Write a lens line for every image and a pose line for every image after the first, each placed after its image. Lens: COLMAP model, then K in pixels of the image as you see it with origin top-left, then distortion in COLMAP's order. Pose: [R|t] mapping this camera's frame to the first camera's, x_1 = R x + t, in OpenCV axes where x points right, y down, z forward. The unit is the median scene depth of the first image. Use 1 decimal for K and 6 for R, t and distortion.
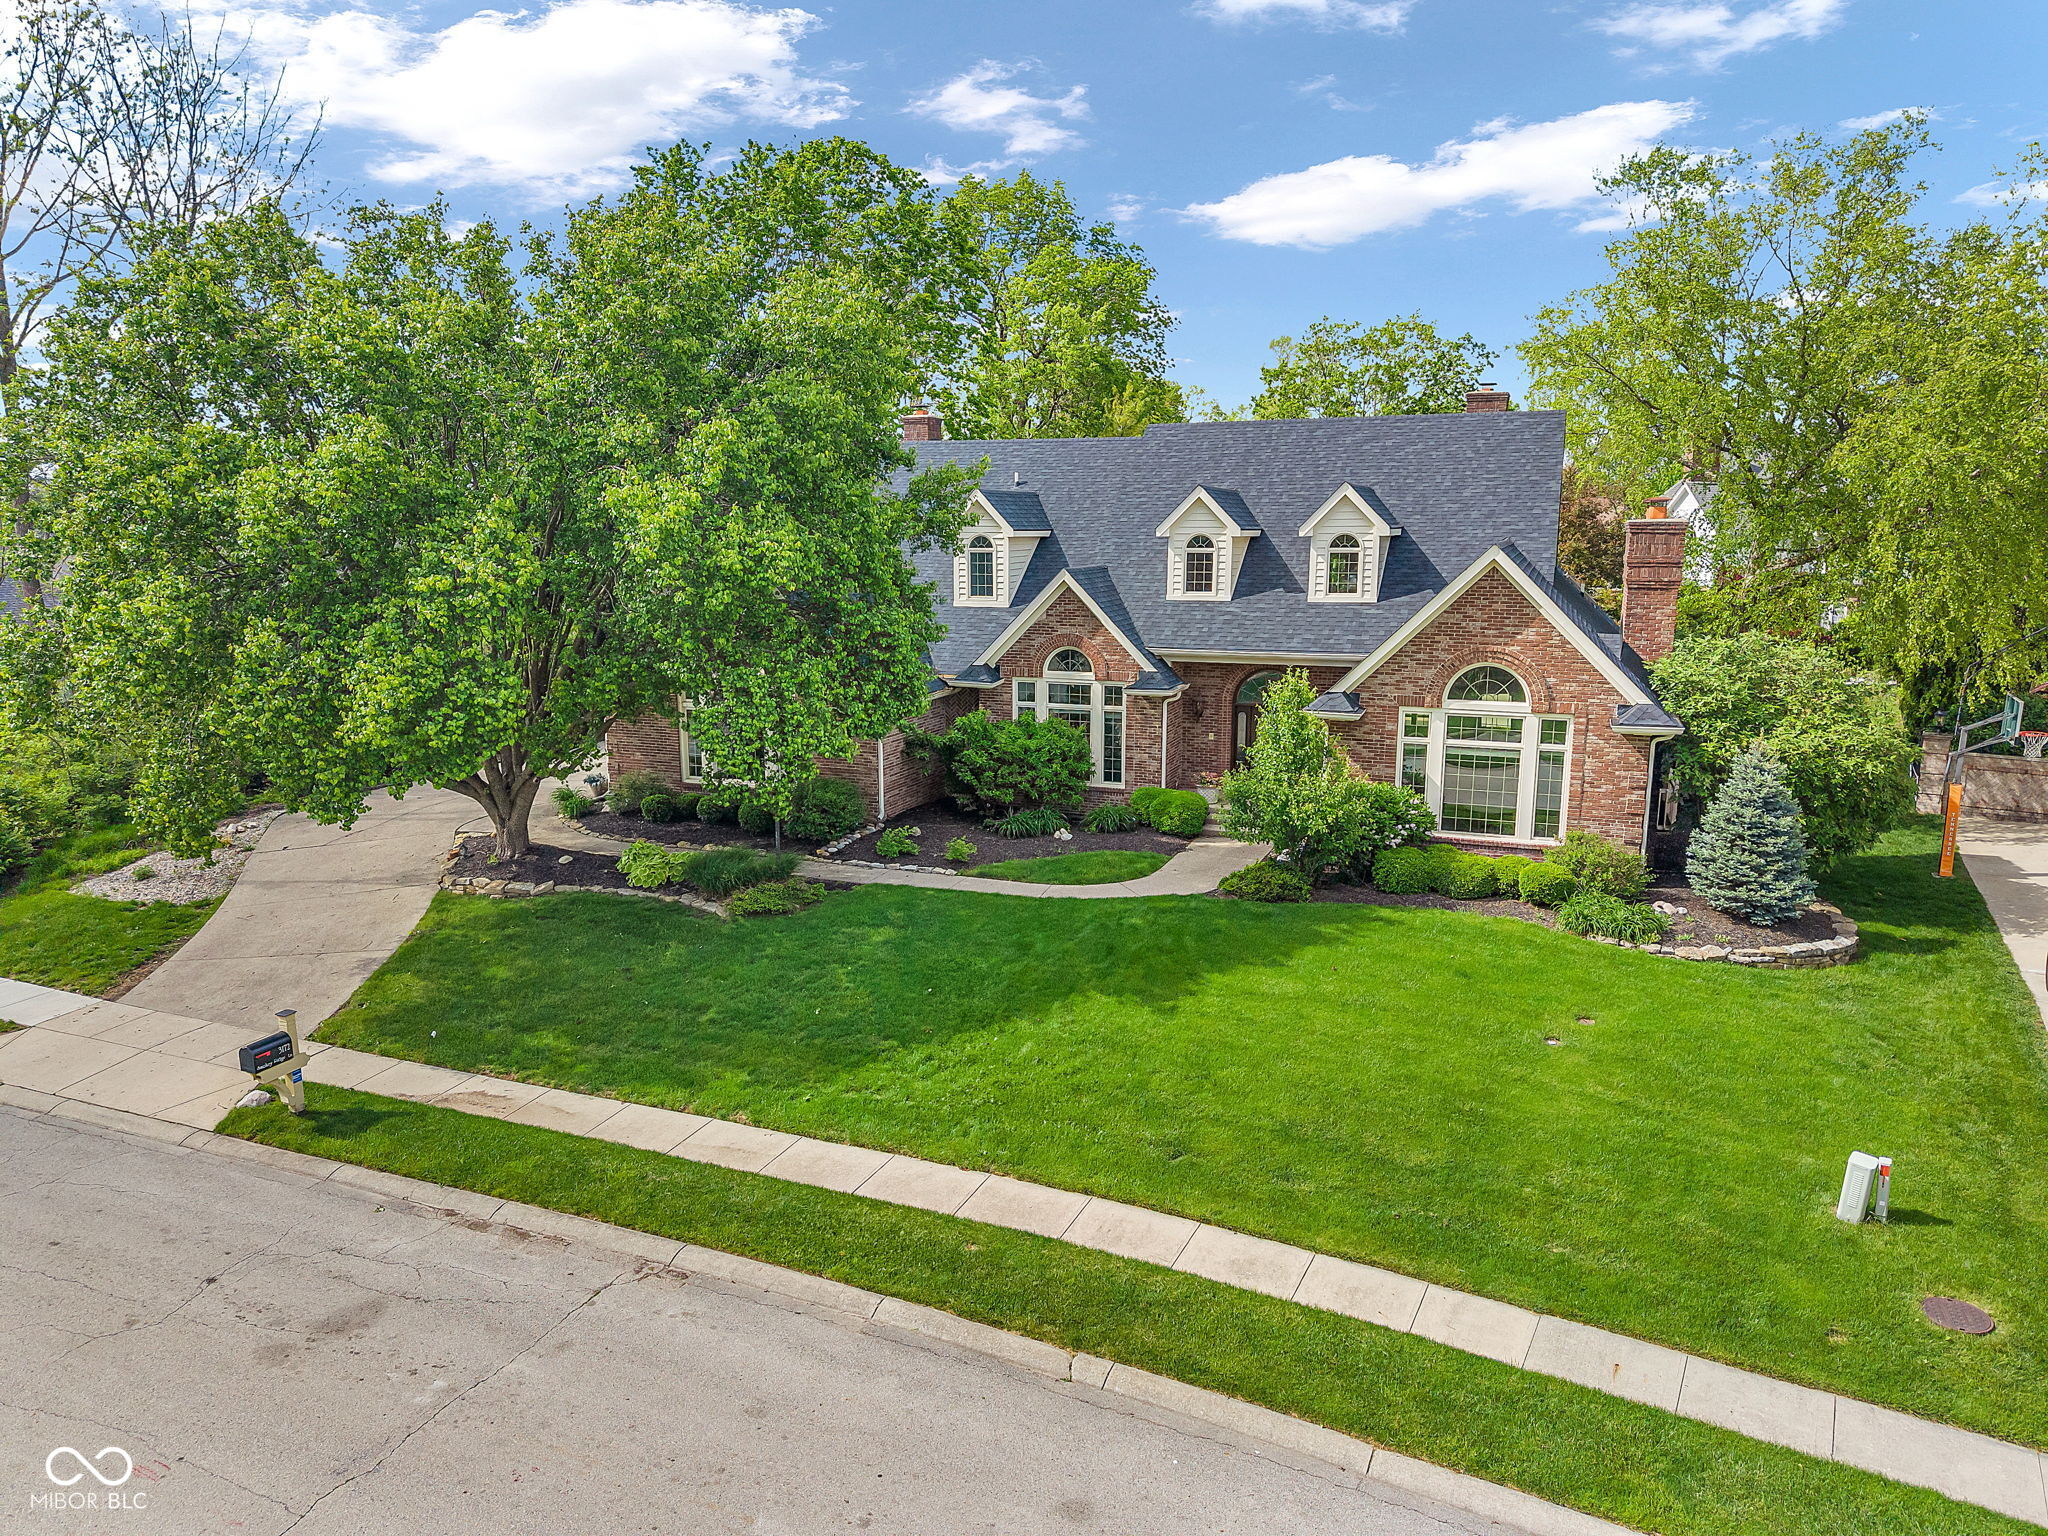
lens RADIAL K [[1368.1, 0, 1021.1], [0, 1368.1, 786.4], [0, 0, 1]] dist [0.047314, -0.057683]
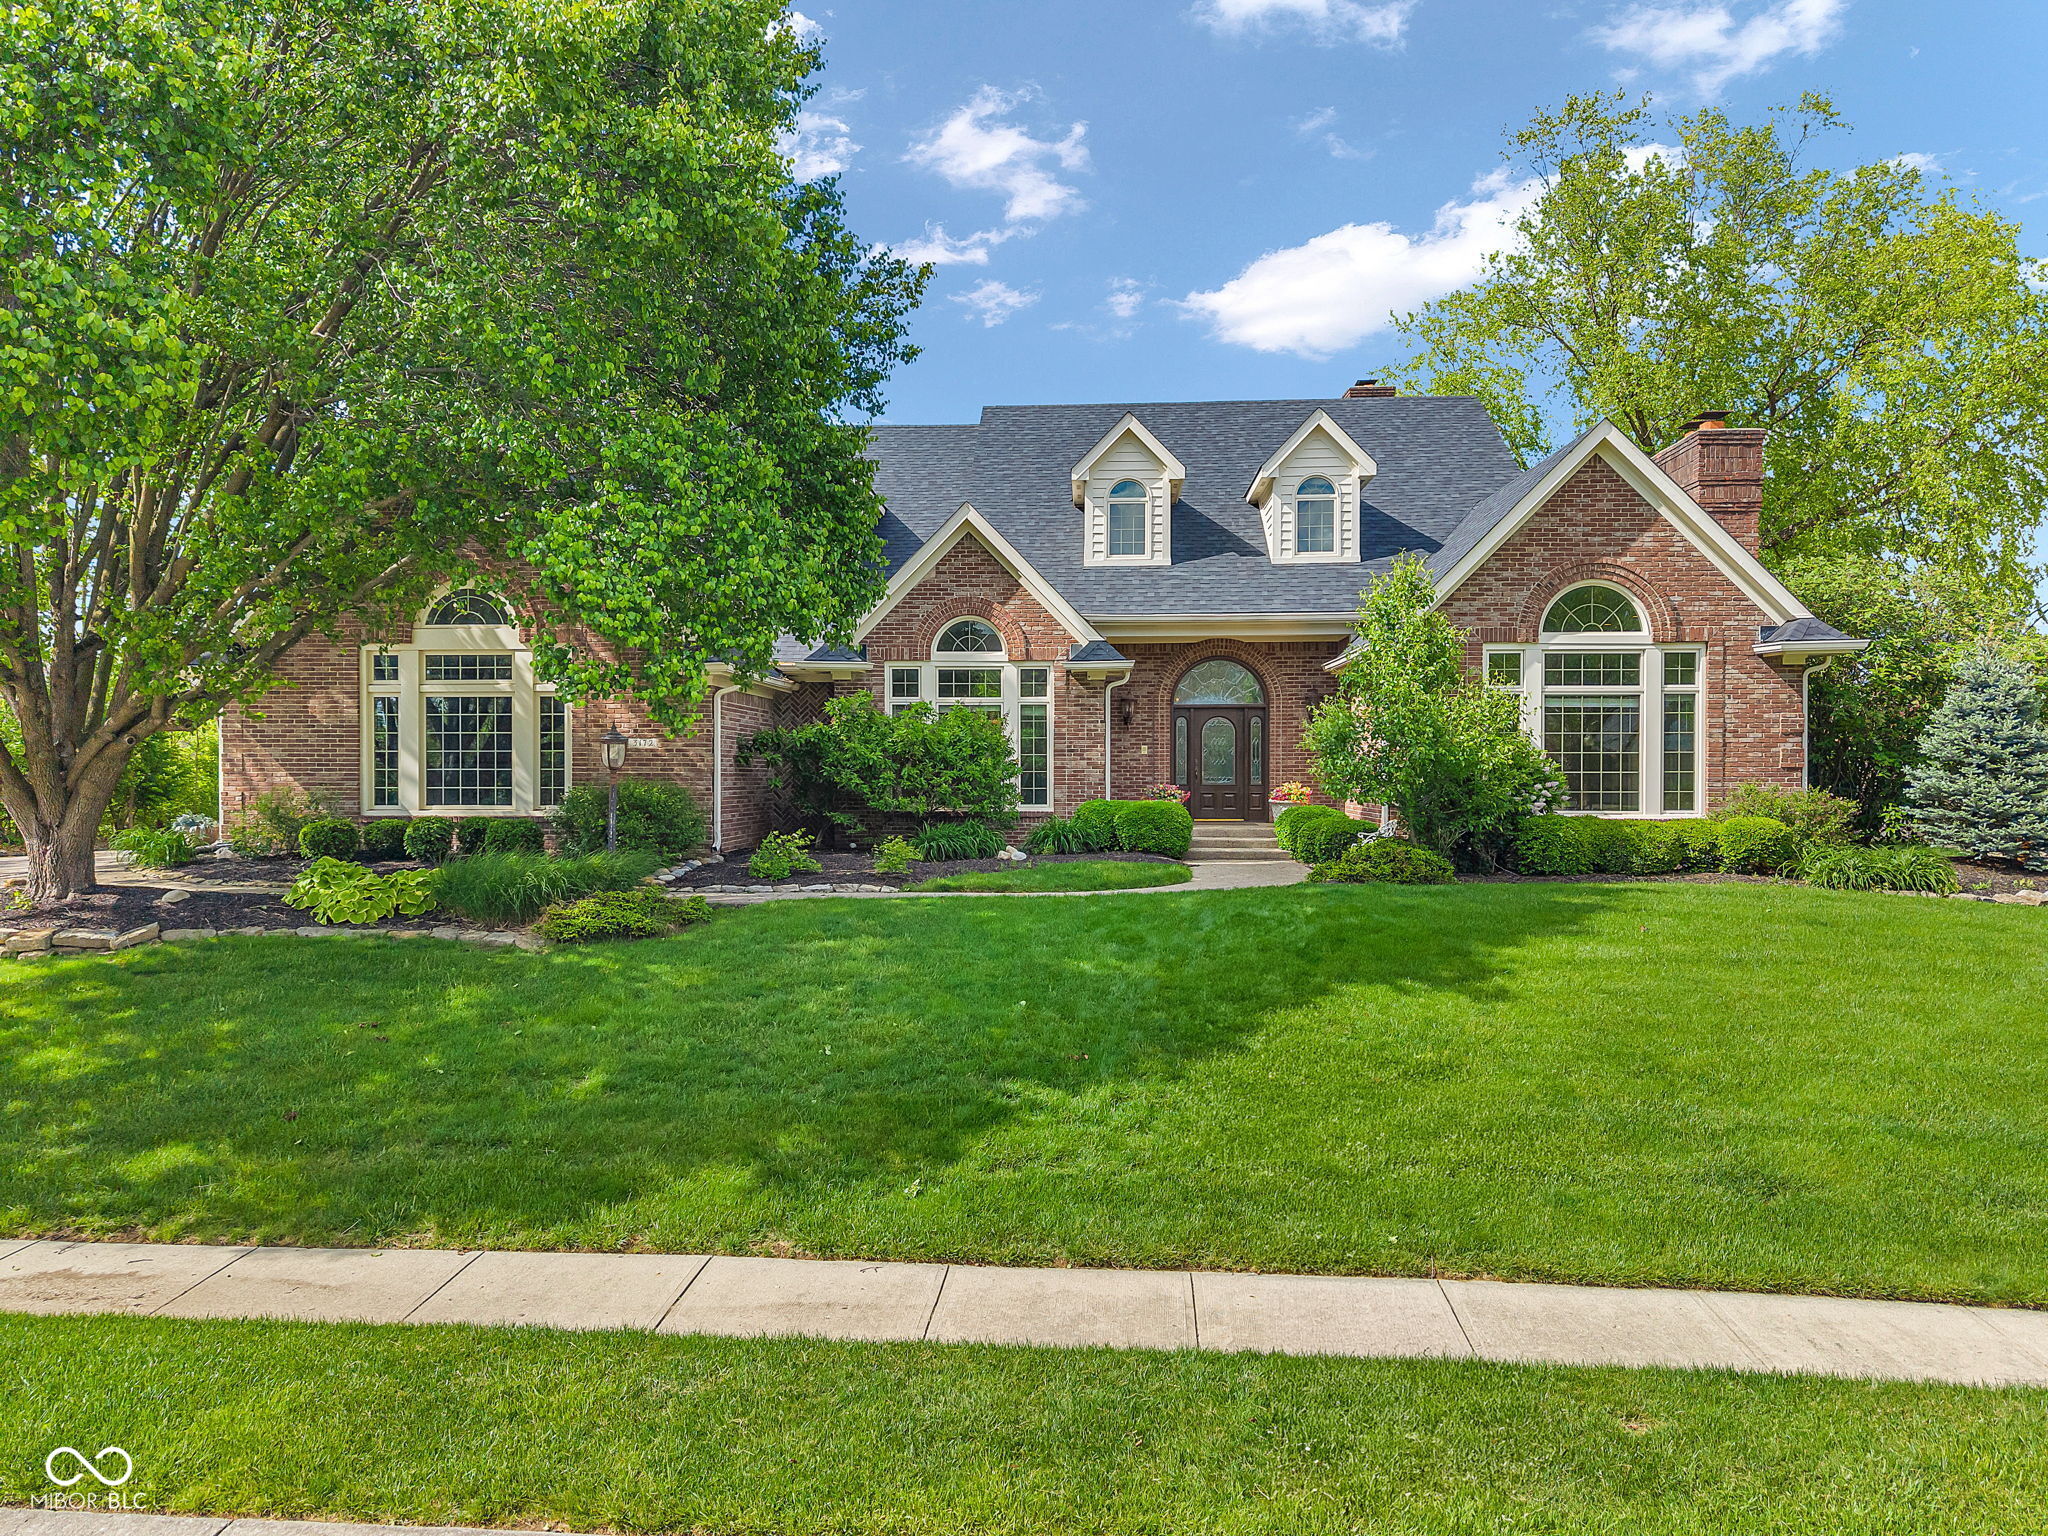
lens RADIAL K [[1368.1, 0, 1021.1], [0, 1368.1, 786.4], [0, 0, 1]] dist [0.047314, -0.057683]
pose [[0.949481, -0.003214, 0.313809, -0.205415], [0.059202, 0.983828, -0.169050, 0.135808], [-0.308191, 0.179088, 0.934316, 0.419623]]
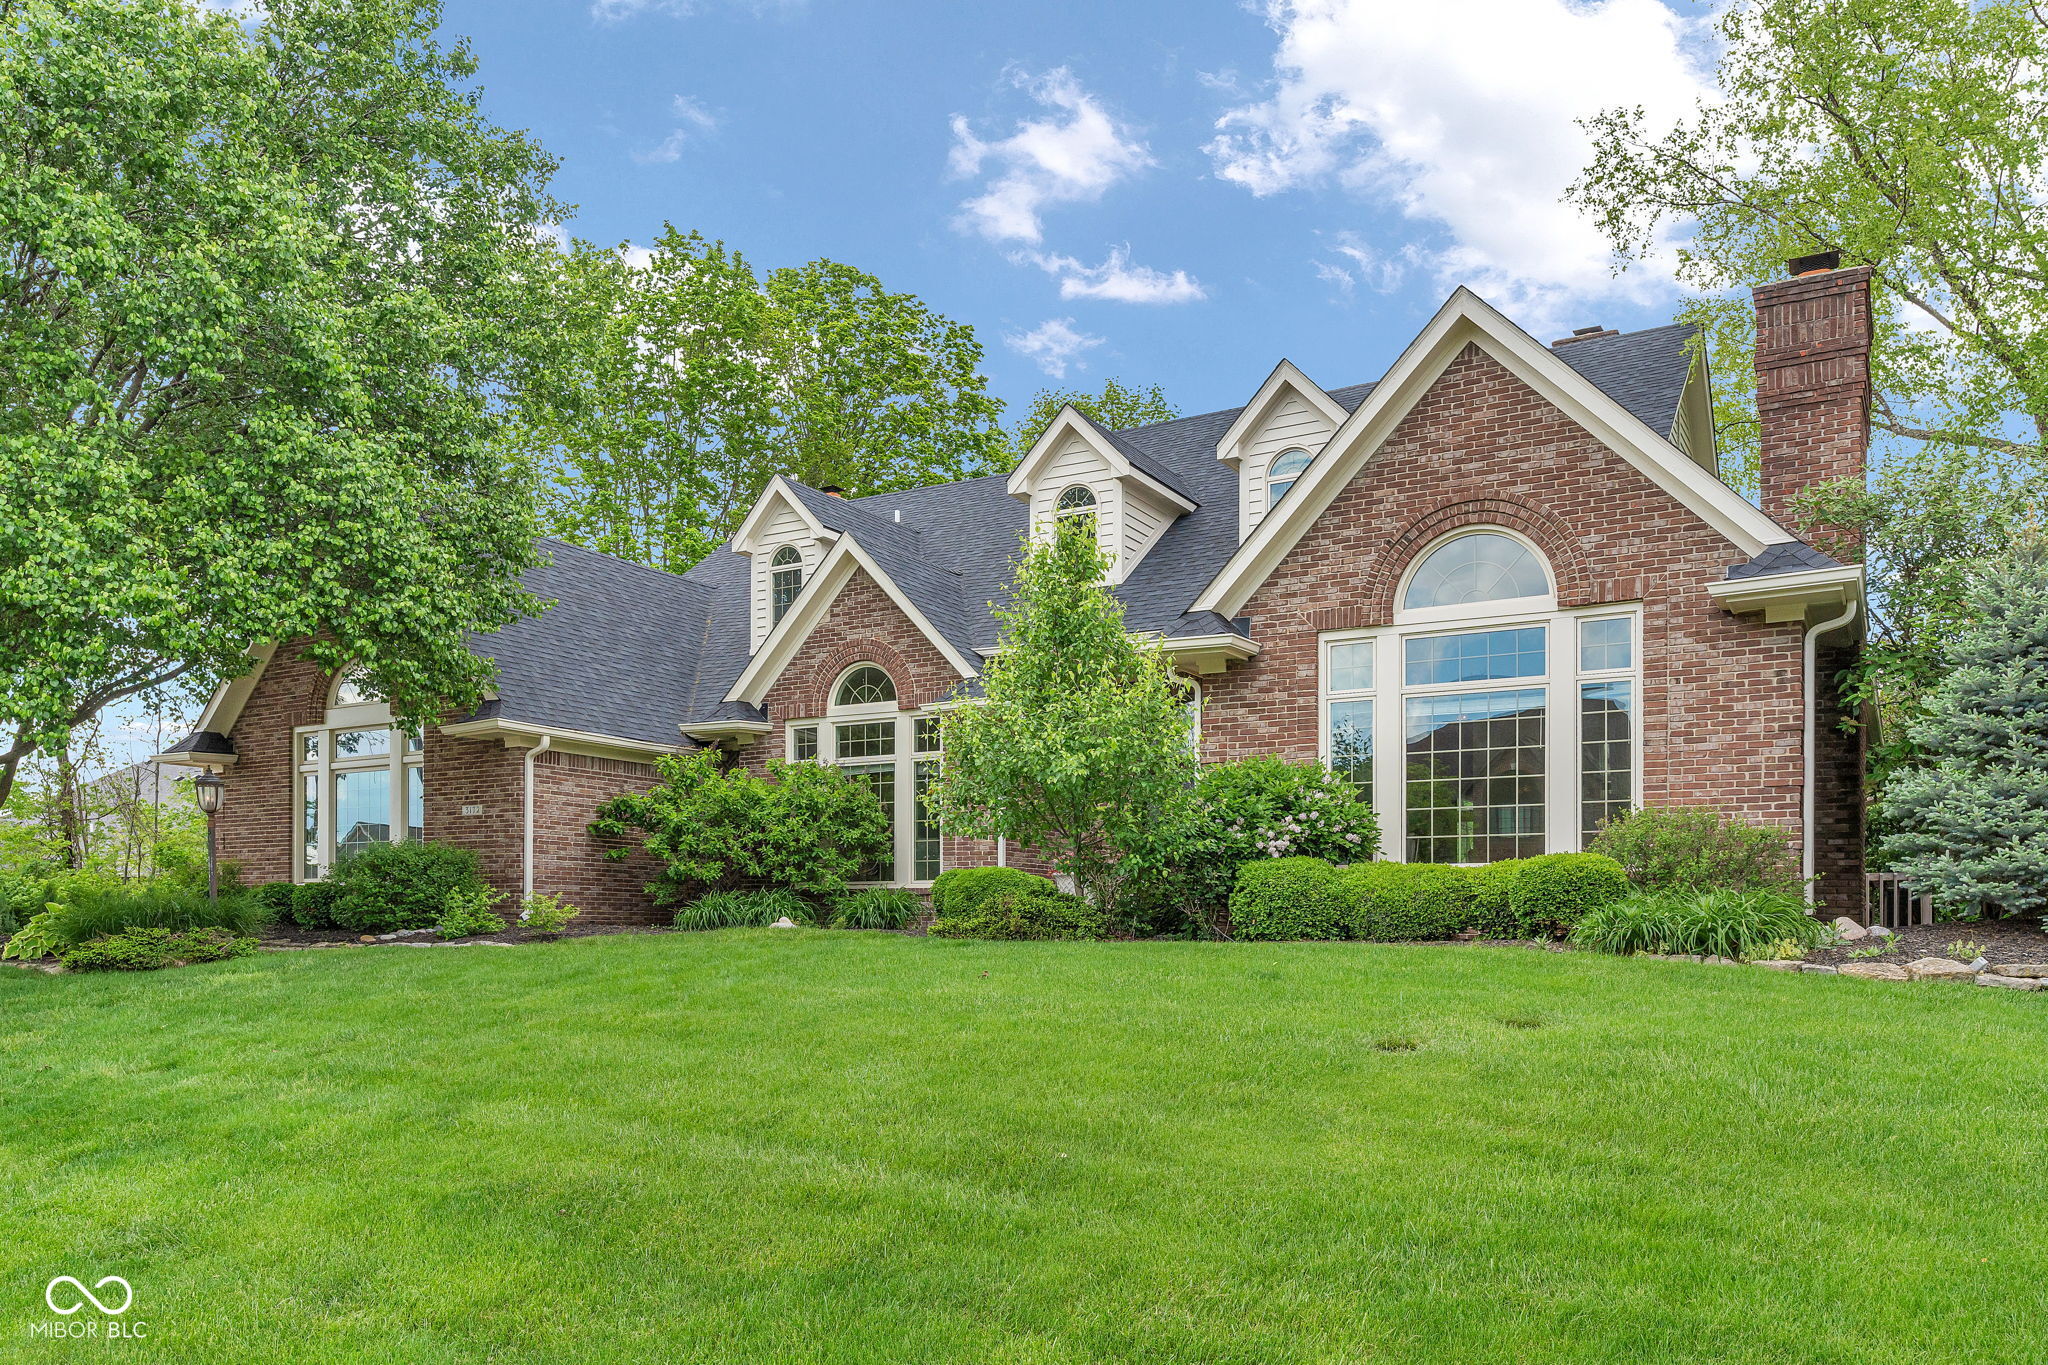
lens RADIAL K [[1500.4, 0, 1035.3], [0, 1500.4, 908.0], [0, 0, 1]] dist [0.006219, 0.005706]
pose [[0.987293, 0.000538, -0.158910, 0.274973], [-0.032561, 0.979462, -0.198984, 0.174917], [0.155540, 0.201629, 0.967033, 0.468014]]
